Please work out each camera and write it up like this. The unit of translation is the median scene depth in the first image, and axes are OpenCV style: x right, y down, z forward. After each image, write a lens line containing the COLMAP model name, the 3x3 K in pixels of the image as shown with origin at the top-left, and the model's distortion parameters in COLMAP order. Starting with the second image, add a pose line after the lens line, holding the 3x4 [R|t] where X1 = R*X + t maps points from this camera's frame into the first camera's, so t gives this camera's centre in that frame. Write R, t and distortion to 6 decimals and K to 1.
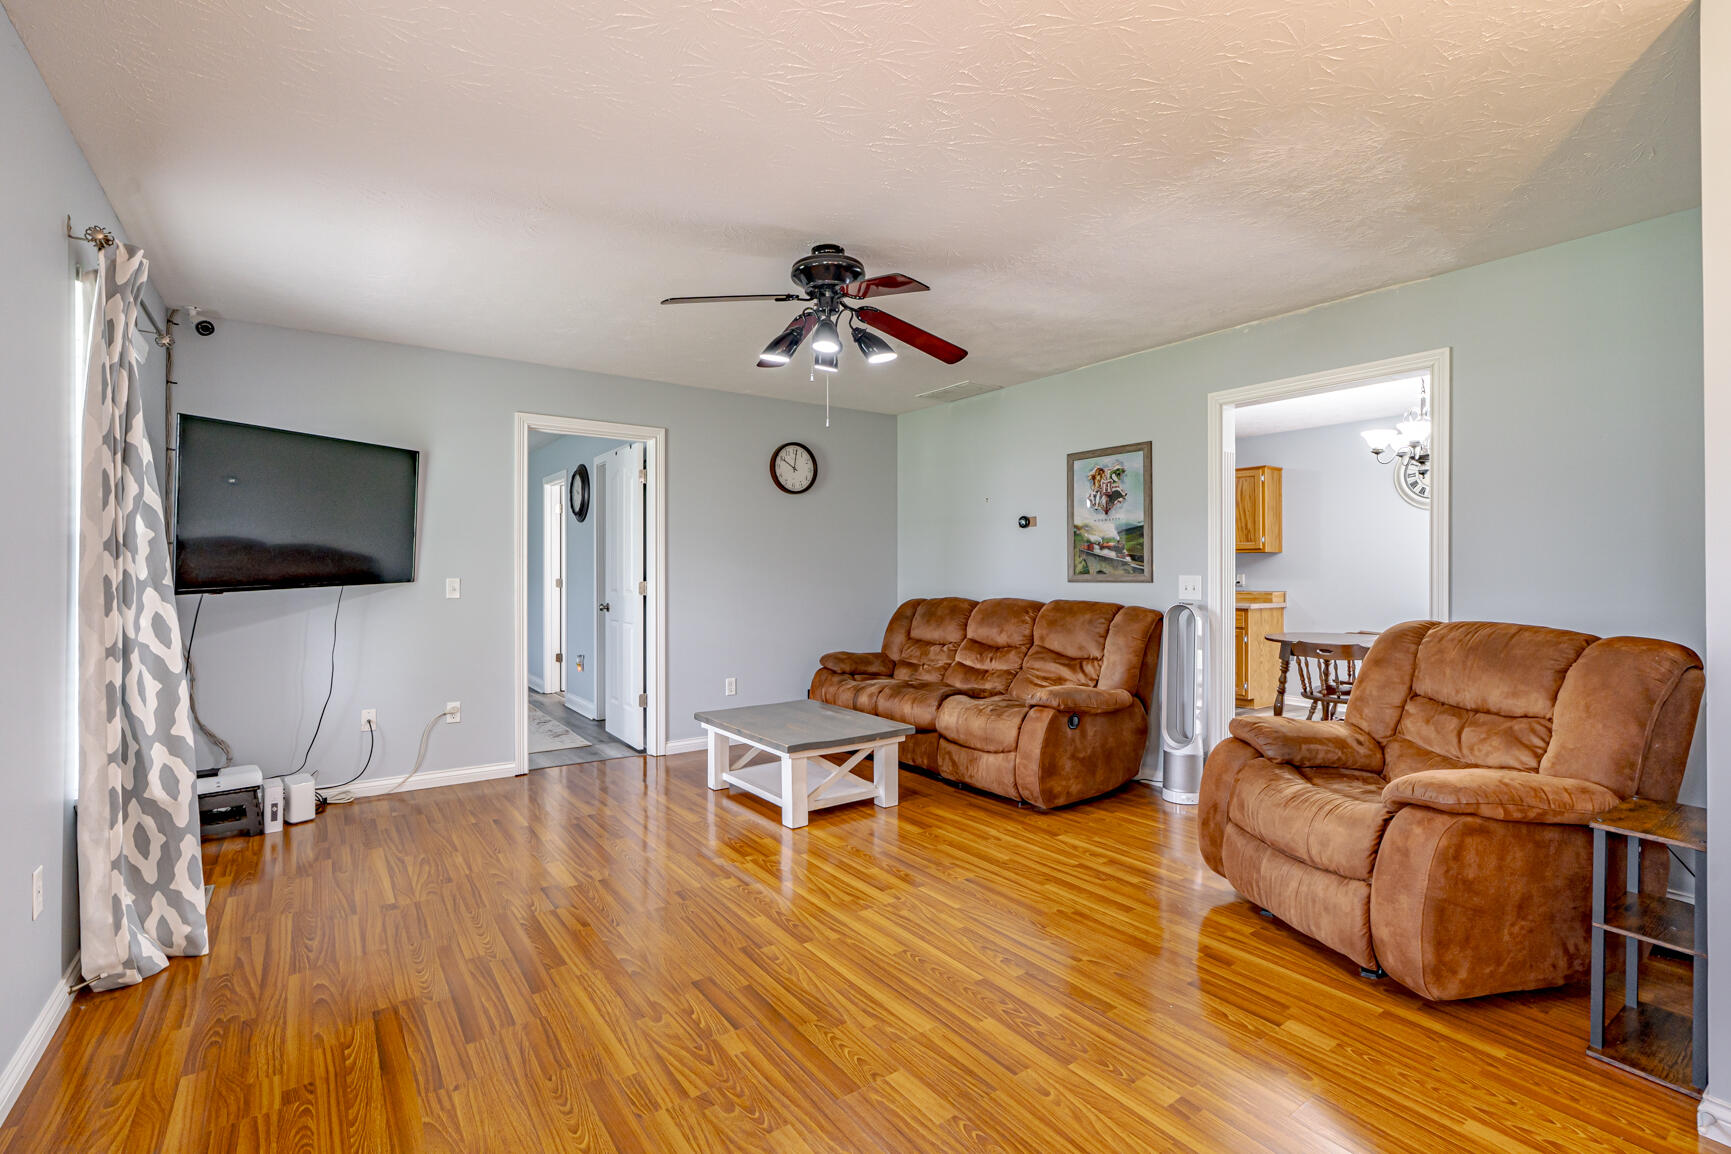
lens RADIAL K [[784.3, 0, 861.9], [0, 784.3, 570.1], [0, 0, 1]] dist [-0.014584, 0.003369]
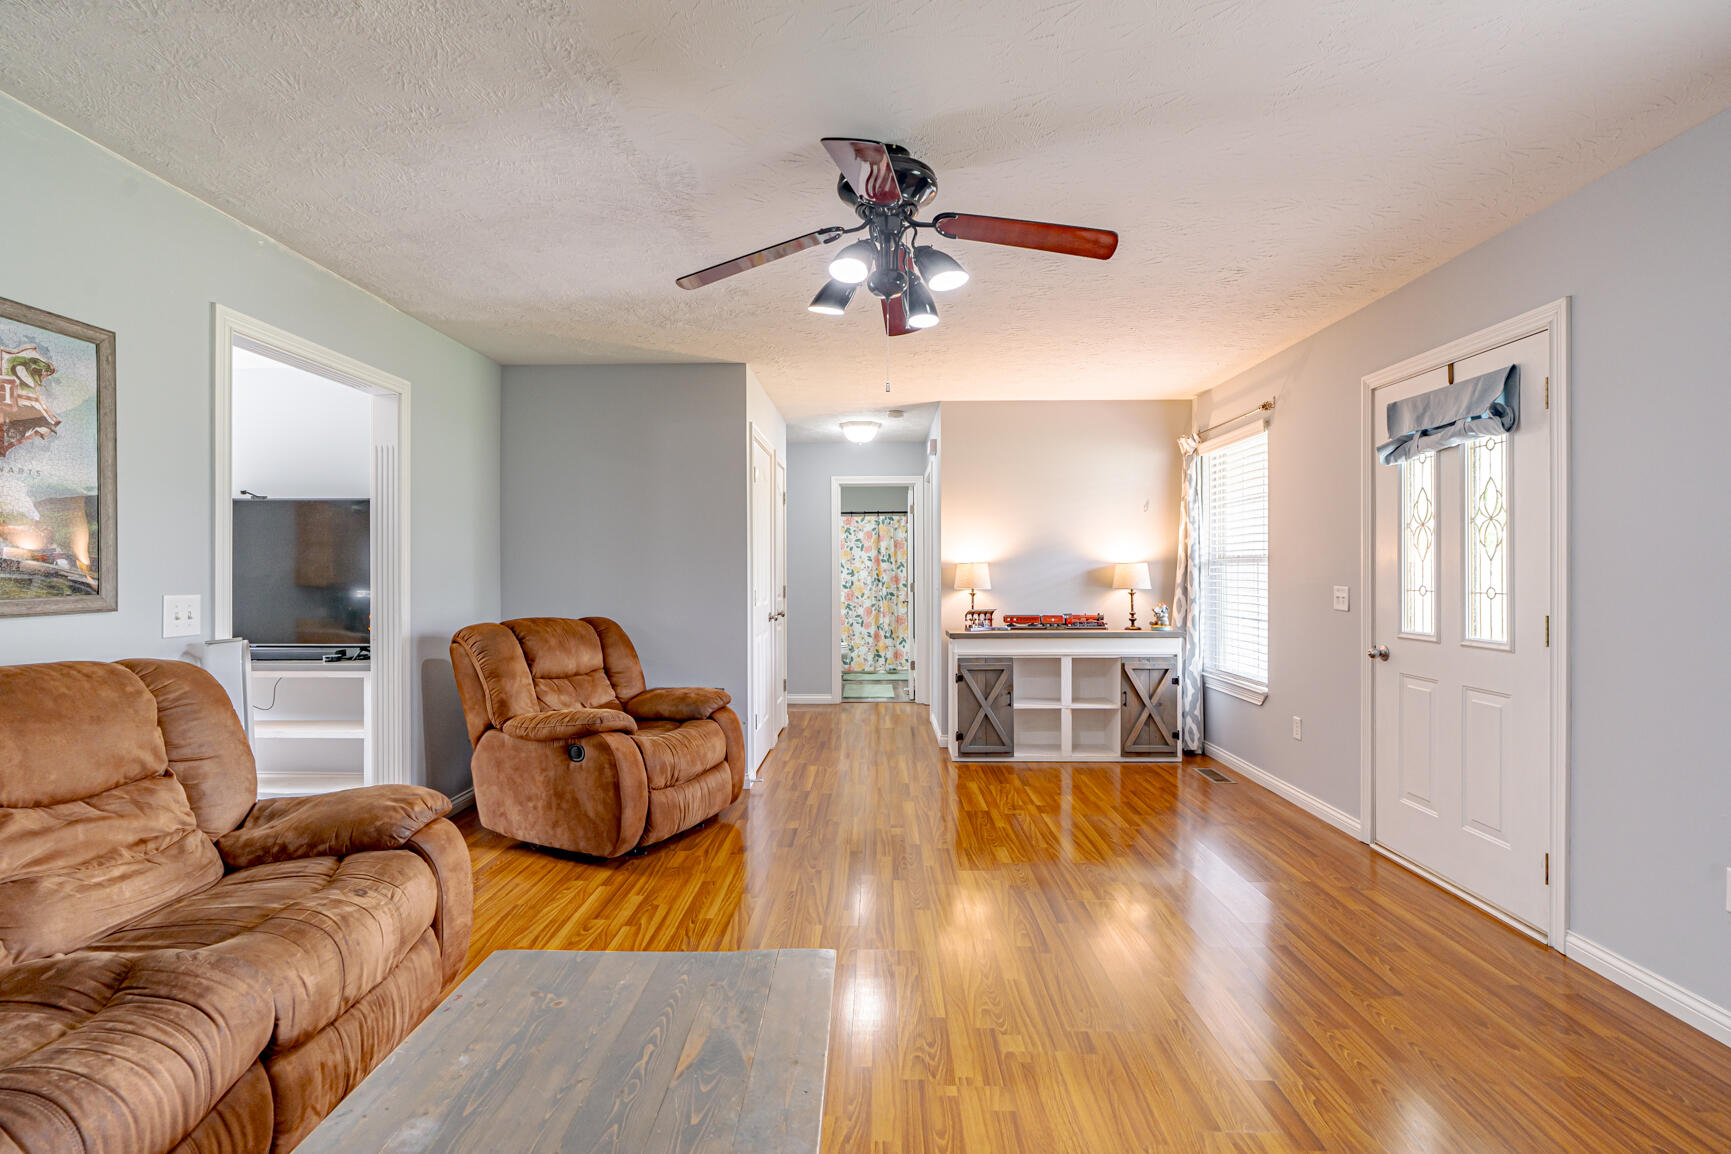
lens RADIAL K [[784.3, 0, 870.2], [0, 784.3, 571.9], [0, 0, 1]] dist [-0.014584, 0.003369]
pose [[-0.809756, 0.002139, 0.586763, -0.351290], [0.001677, 0.999998, -0.001332, -0.009084], [-0.586764, -0.000094, -0.809758, 1.217480]]
